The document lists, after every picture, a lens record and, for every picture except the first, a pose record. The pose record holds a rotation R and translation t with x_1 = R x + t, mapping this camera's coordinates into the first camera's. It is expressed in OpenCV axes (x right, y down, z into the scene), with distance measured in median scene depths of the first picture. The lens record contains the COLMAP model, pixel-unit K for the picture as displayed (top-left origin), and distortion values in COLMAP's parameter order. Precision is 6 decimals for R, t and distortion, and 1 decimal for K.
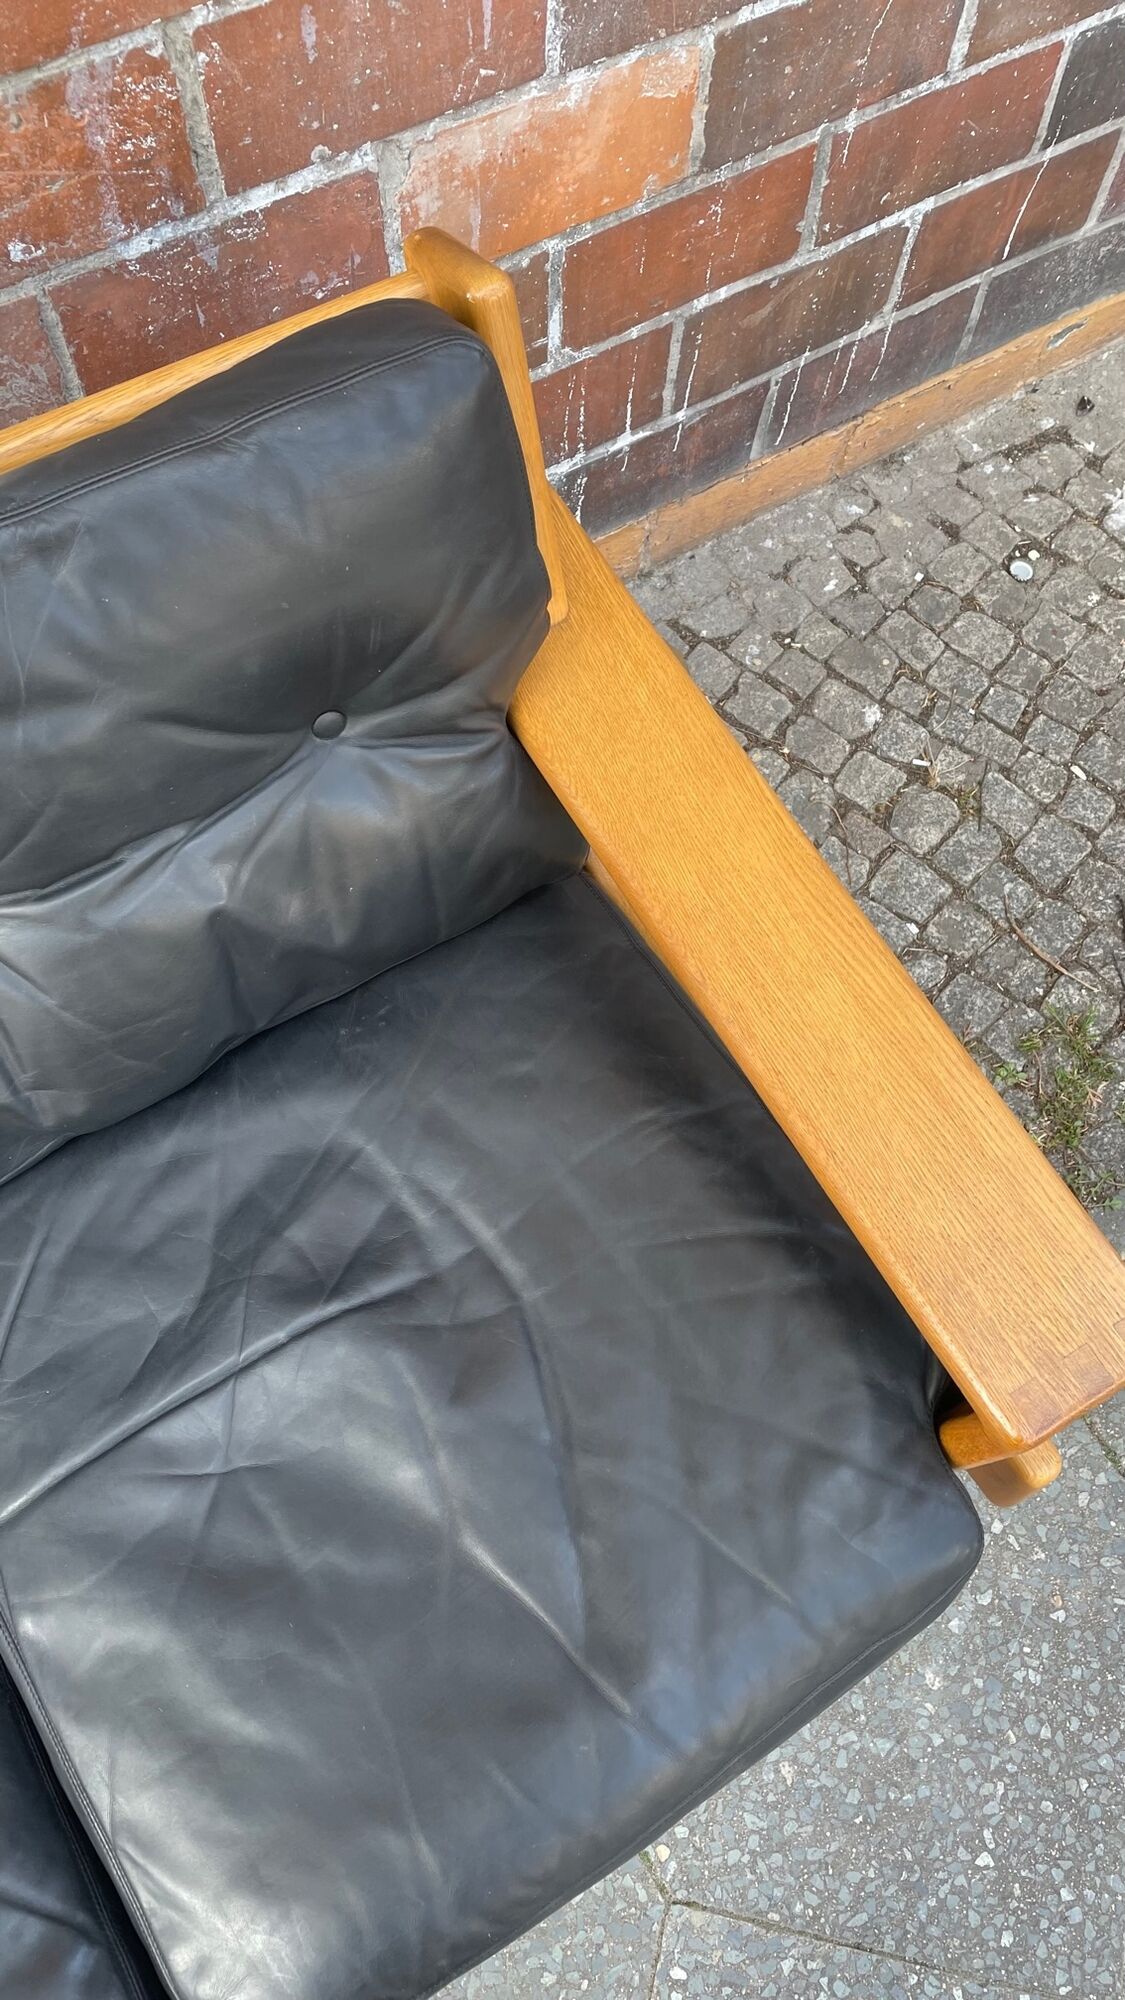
lens RADIAL K [[1503.1, 0, 566.3], [0, 1503.1, 988.6], [0, 0, 1]] dist [0.057490, -0.013939]
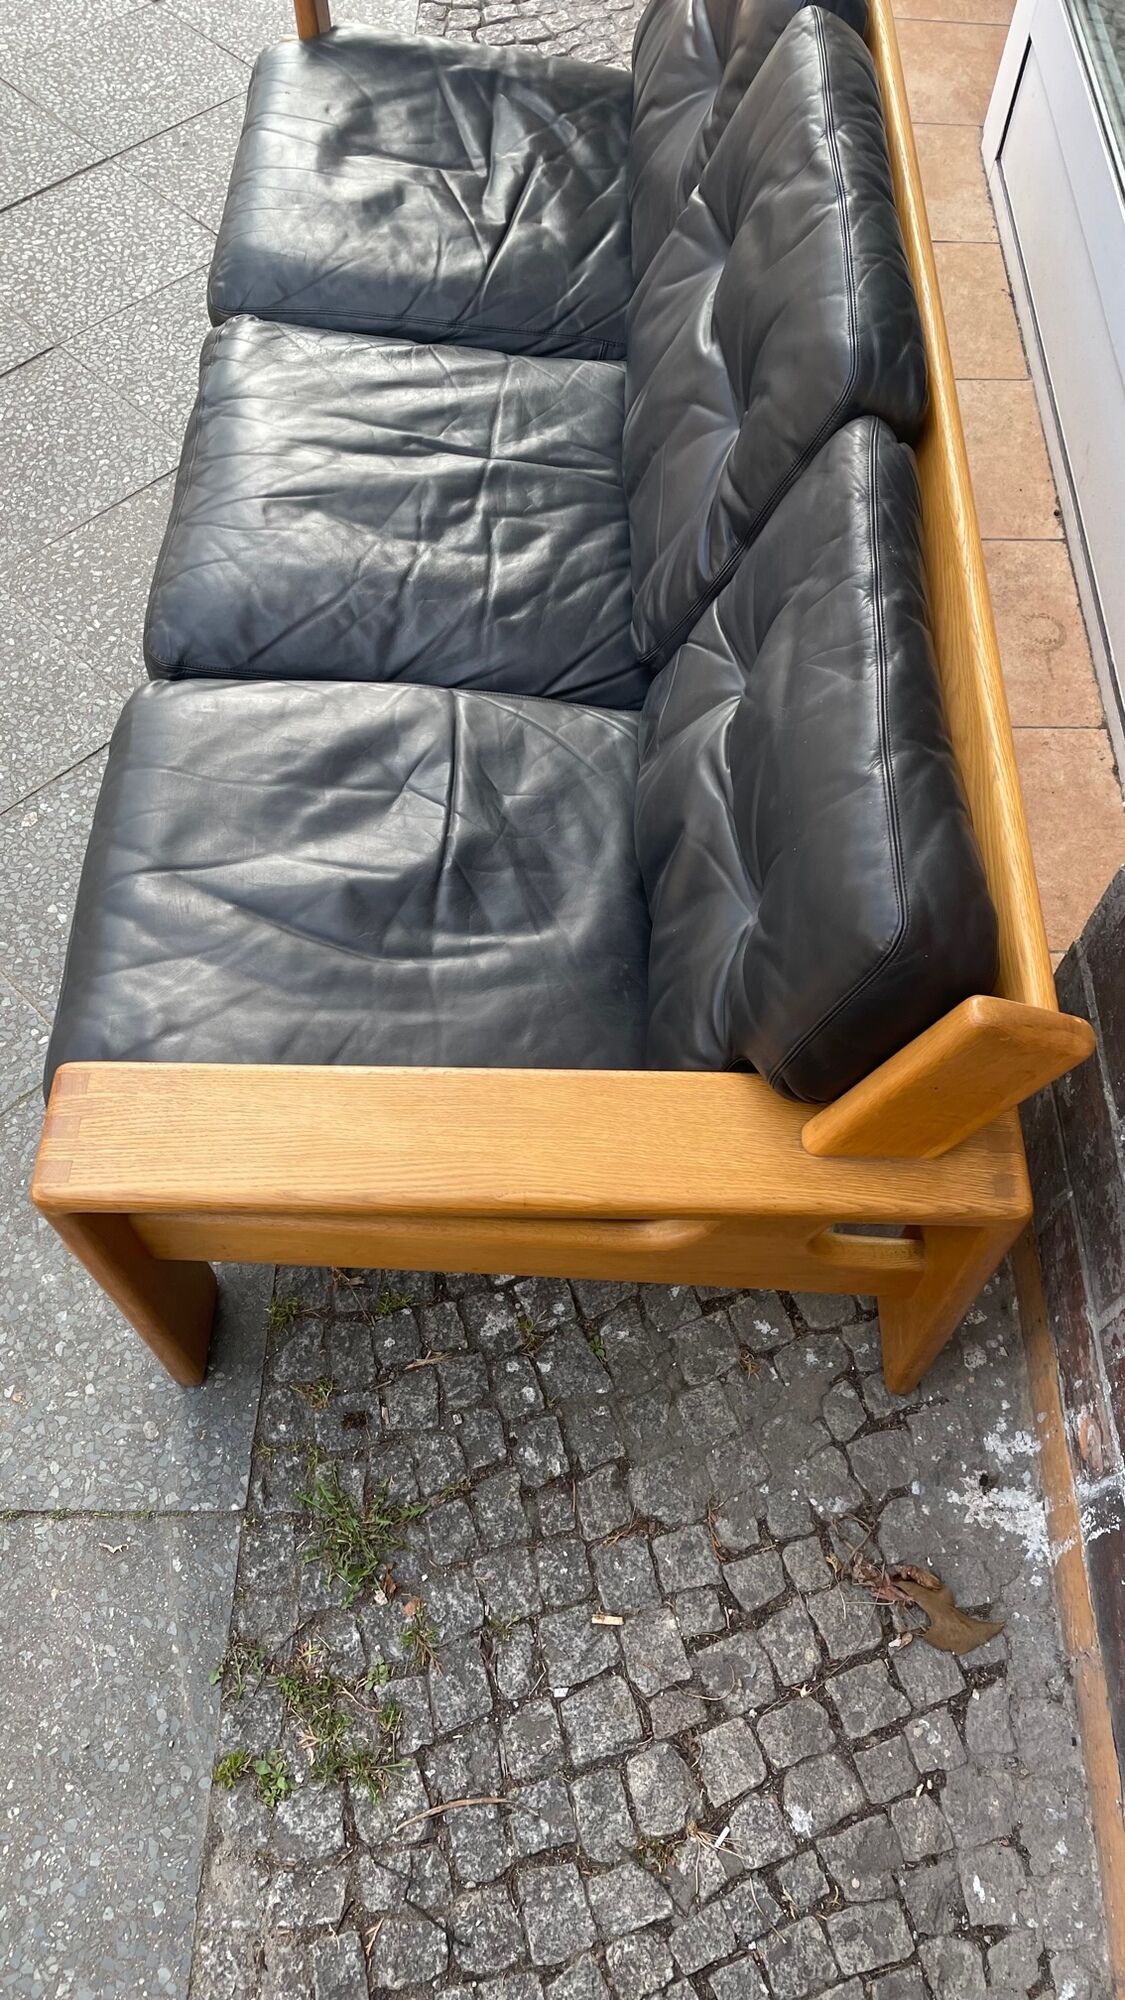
lens RADIAL K [[1518.7, 0, 582.0], [0, 1518.7, 972.7], [0, 0, 1]] dist [0.083705, -0.115373]
pose [[-0.525886, 0.696782, -0.487789, 0.367418], [-0.803034, -0.217732, 0.554734, -0.472099], [0.280321, 0.683438, 0.674042, 0.047380]]
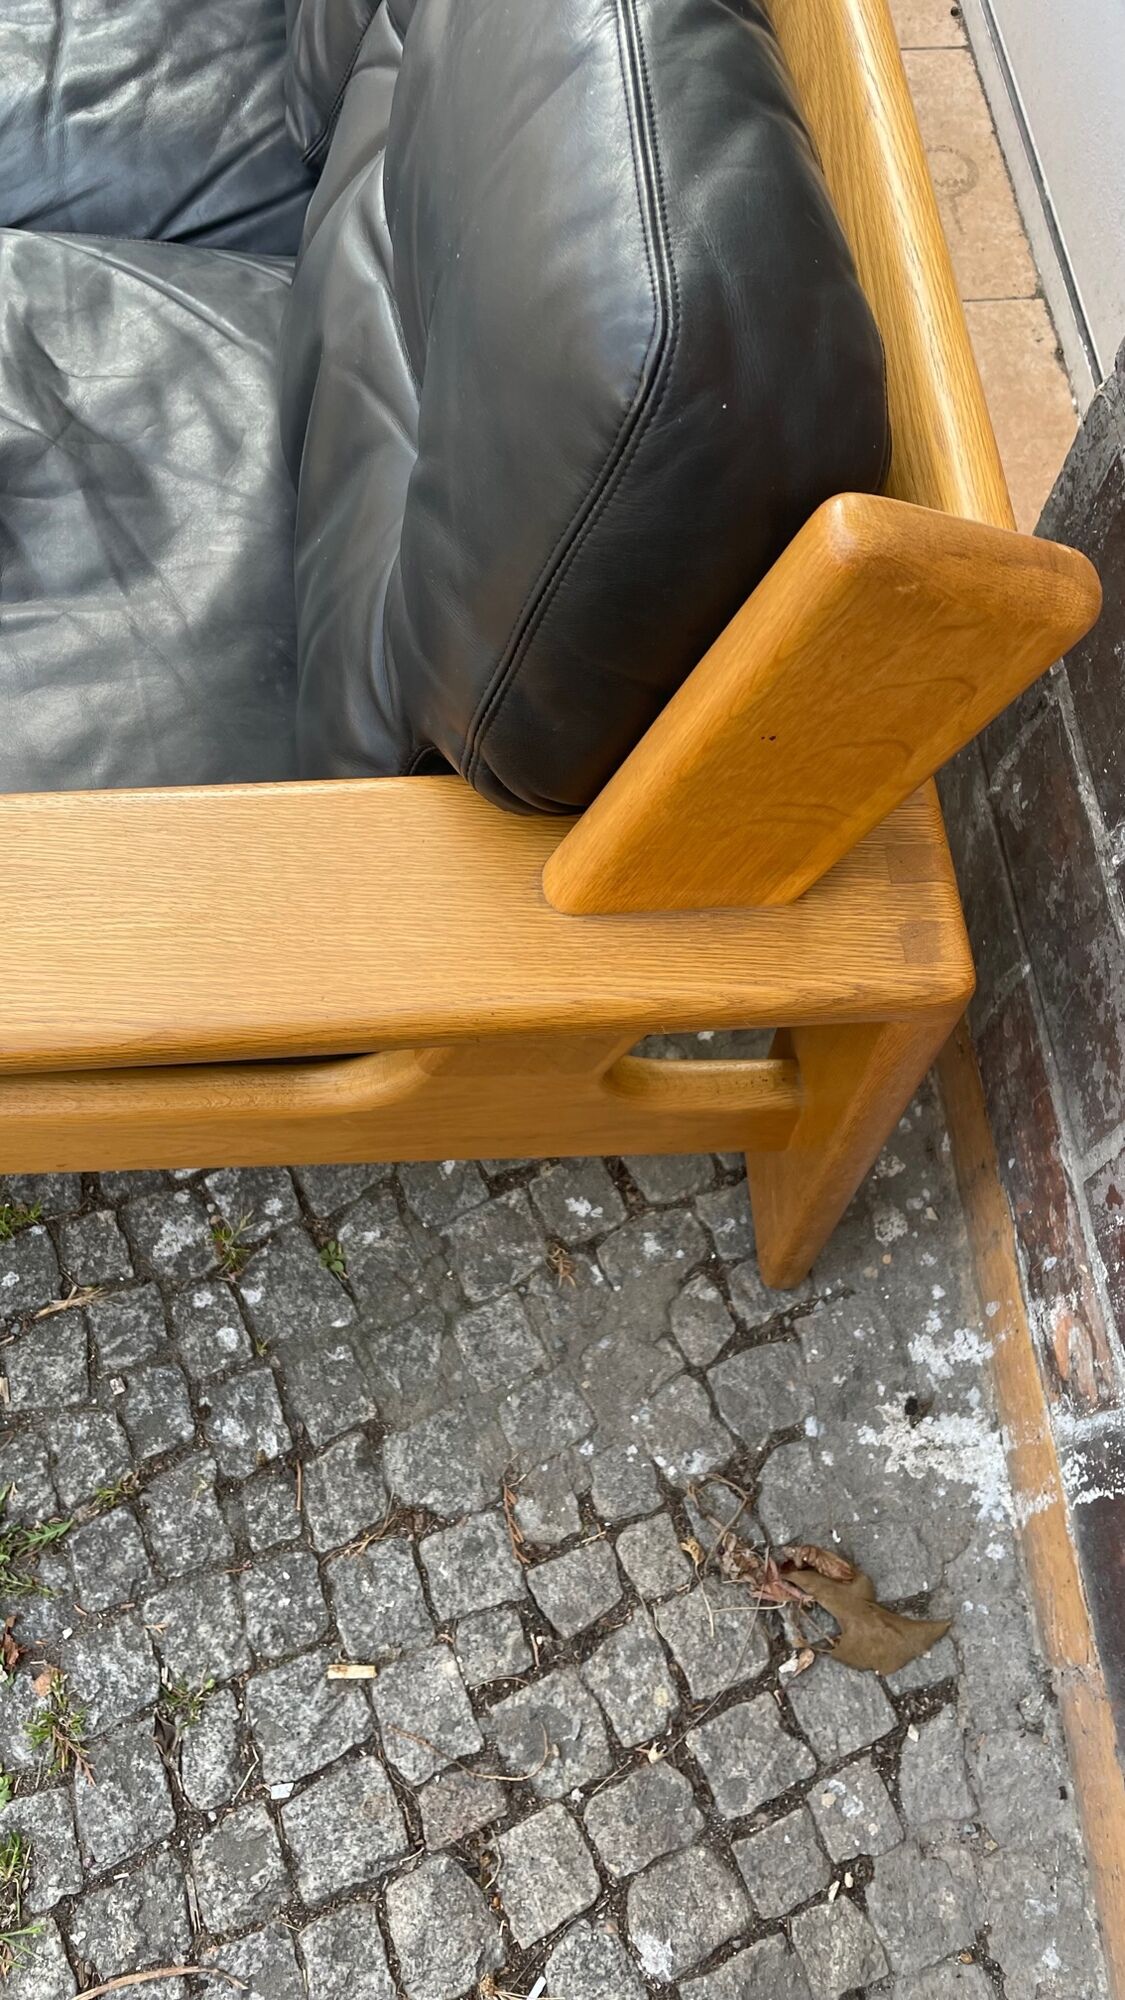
lens RADIAL K [[1518.7, 0, 582.5], [0, 1518.7, 991.4], [0, 0, 1]] dist [0.083705, -0.115373]
pose [[-0.448830, 0.780642, -0.434913, 0.188336], [-0.845678, -0.213788, 0.489003, -0.367809], [0.288757, 0.587276, 0.756126, 0.363305]]
